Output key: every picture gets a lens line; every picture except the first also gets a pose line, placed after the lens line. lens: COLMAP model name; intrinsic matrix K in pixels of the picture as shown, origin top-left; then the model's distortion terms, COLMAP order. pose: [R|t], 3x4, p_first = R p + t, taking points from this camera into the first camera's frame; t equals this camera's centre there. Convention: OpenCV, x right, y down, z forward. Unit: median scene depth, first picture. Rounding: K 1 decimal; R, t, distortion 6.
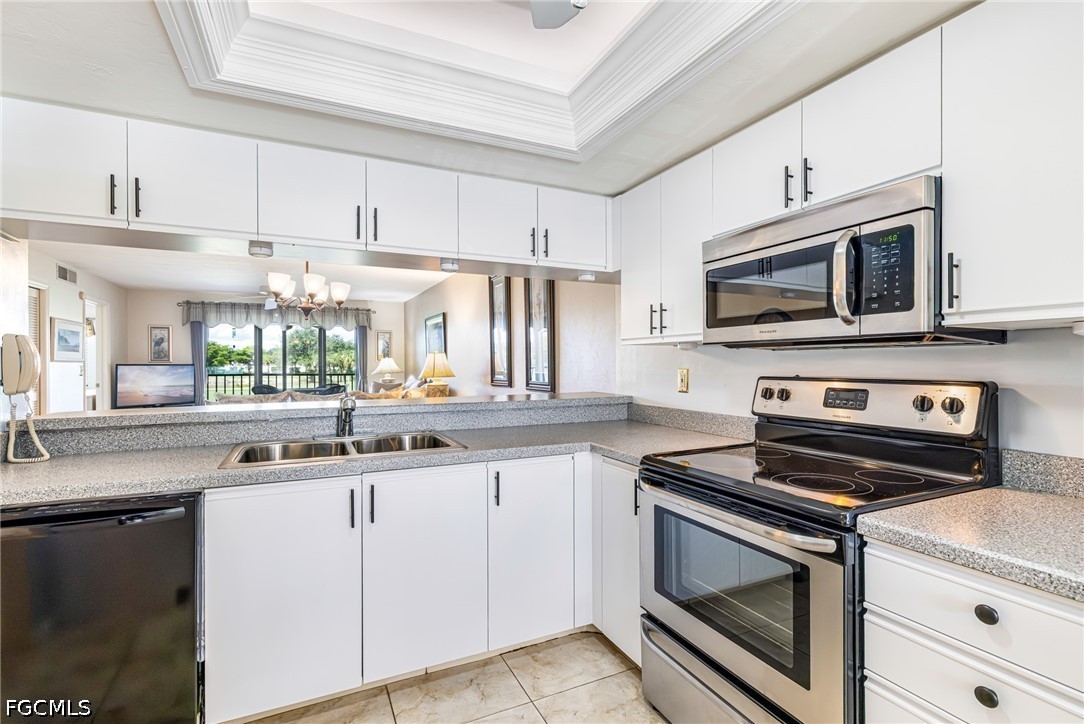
lens RADIAL K [[471.9, 0, 569.0], [0, 471.9, 362.9], [0, 0, 1]] dist [0.001924, -0.000334]
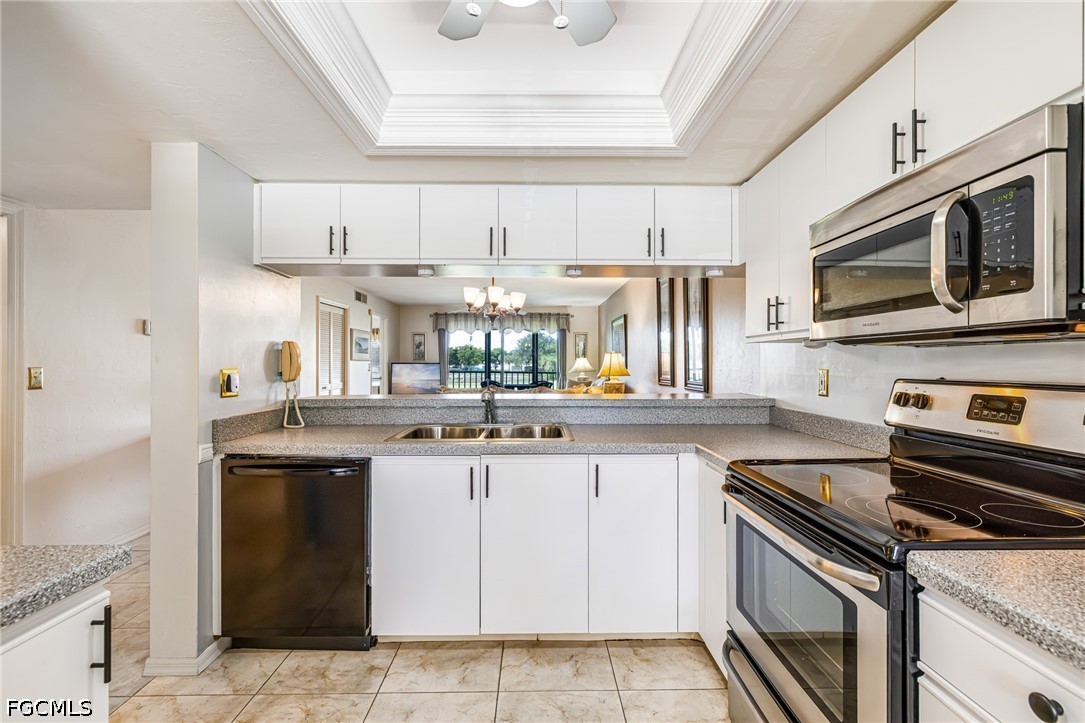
lens RADIAL K [[472.3, 0, 580.8], [0, 472.3, 361.2], [0, 0, 1]] dist [0.001924, -0.000334]
pose [[0.913076, 0.002277, -0.407783, 0.247797], [-0.003901, 0.999987, -0.003150, 0.002815], [0.407771, 0.004467, 0.913073, 0.021304]]
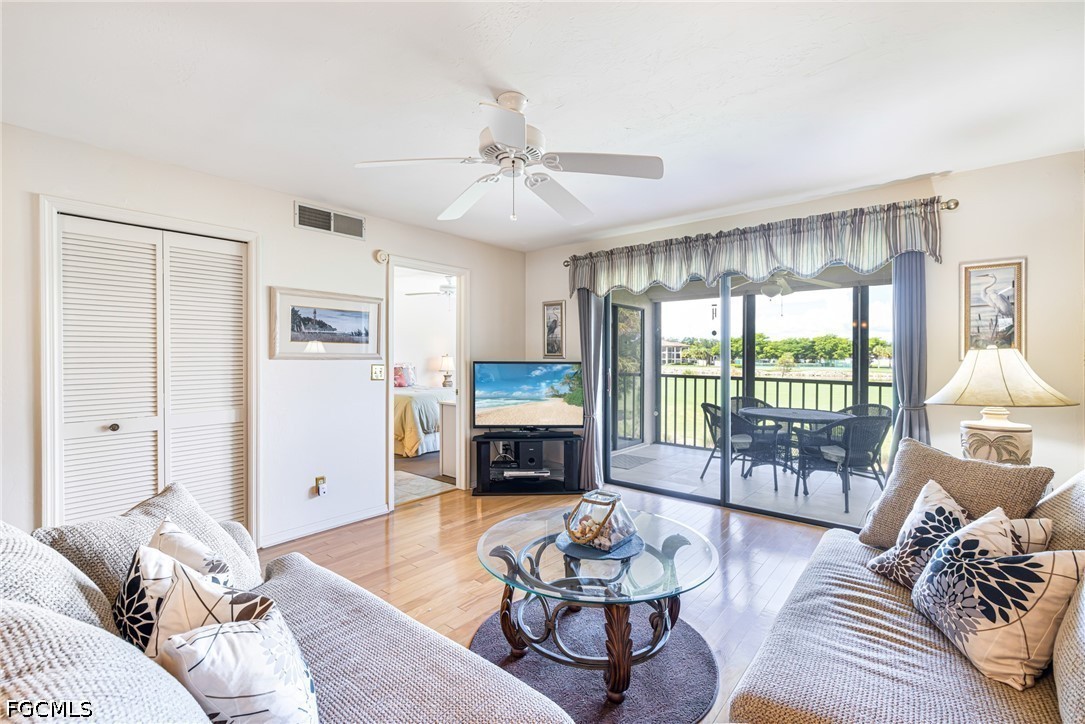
lens RADIAL K [[472.3, 0, 547.6], [0, 472.3, 359.9], [0, 0, 1]] dist [0.001924, -0.000334]
pose [[0.359187, 0.014440, -0.933154, -1.010425], [-0.006653, 0.999895, 0.012912, -0.028926], [0.933242, 0.001571, 0.359245, 2.971528]]
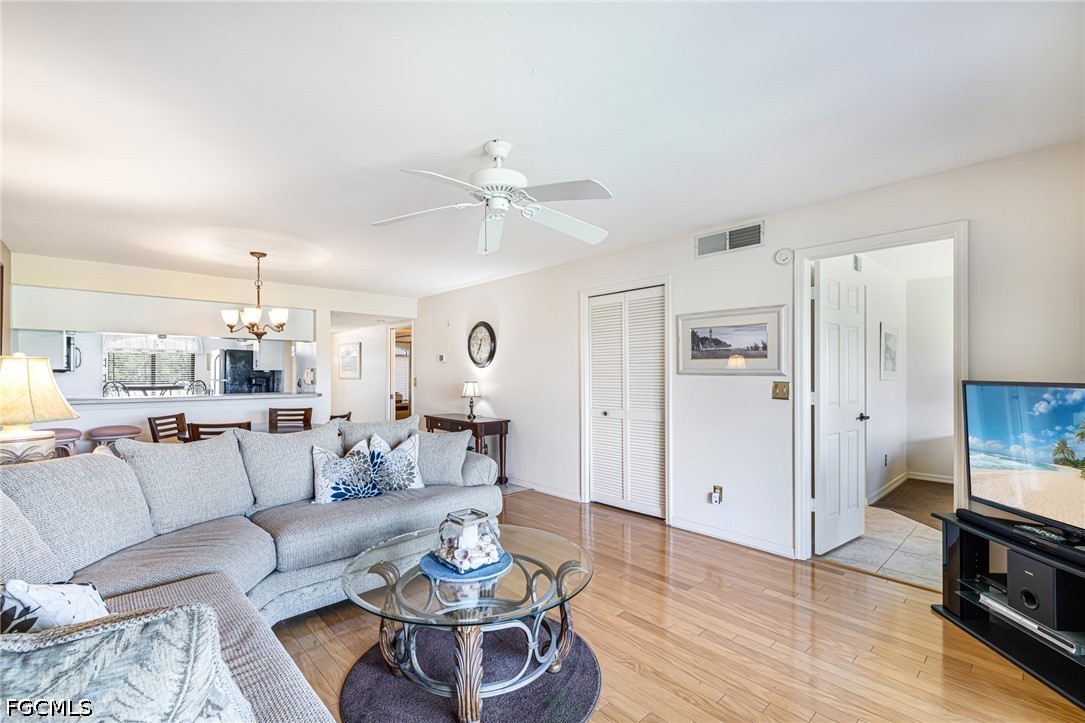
lens RADIAL K [[472.3, 0, 544.4], [0, 472.3, 372.0], [0, 0, 1]] dist [0.001924, -0.000334]
pose [[-0.971361, 0.002969, -0.237592, -1.894690], [0.003012, 0.999995, 0.000180, -0.016195], [0.237591, -0.000540, -0.971365, 4.537371]]
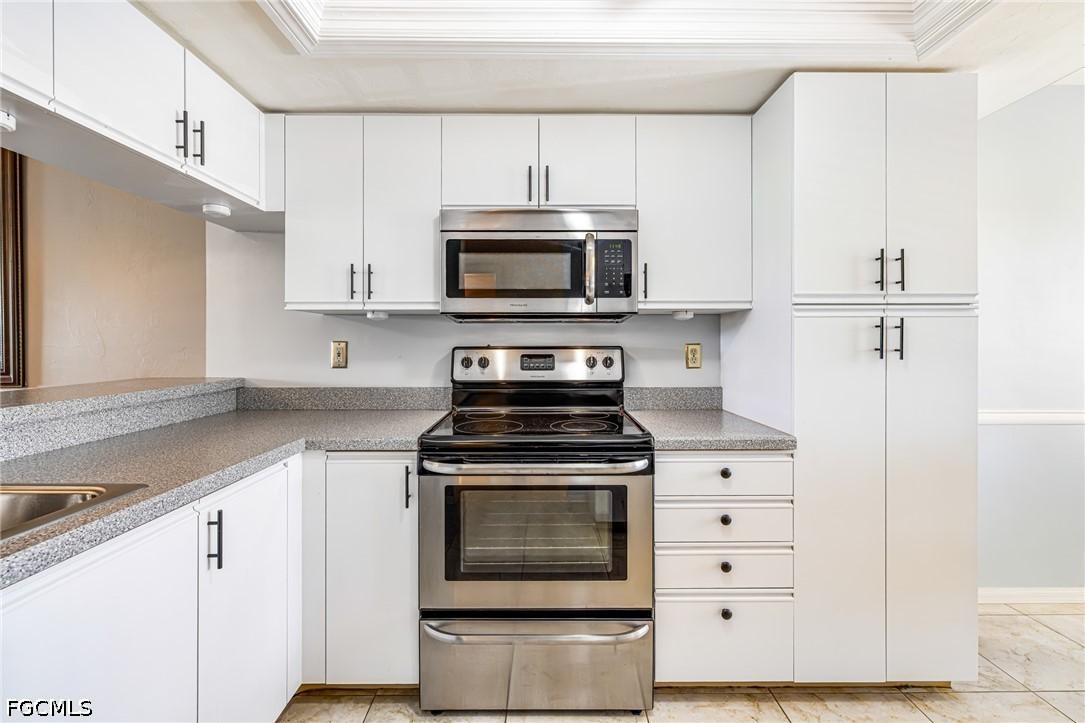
lens RADIAL K [[472.3, 0, 506.3], [0, 472.3, 339.9], [0, 0, 1]] dist [0.001924, -0.000334]
pose [[0.485431, 0.005380, 0.874258, -0.495817], [0.000003, 0.999981, -0.006156, 0.020398], [-0.874275, 0.002990, 0.485422, 0.400257]]
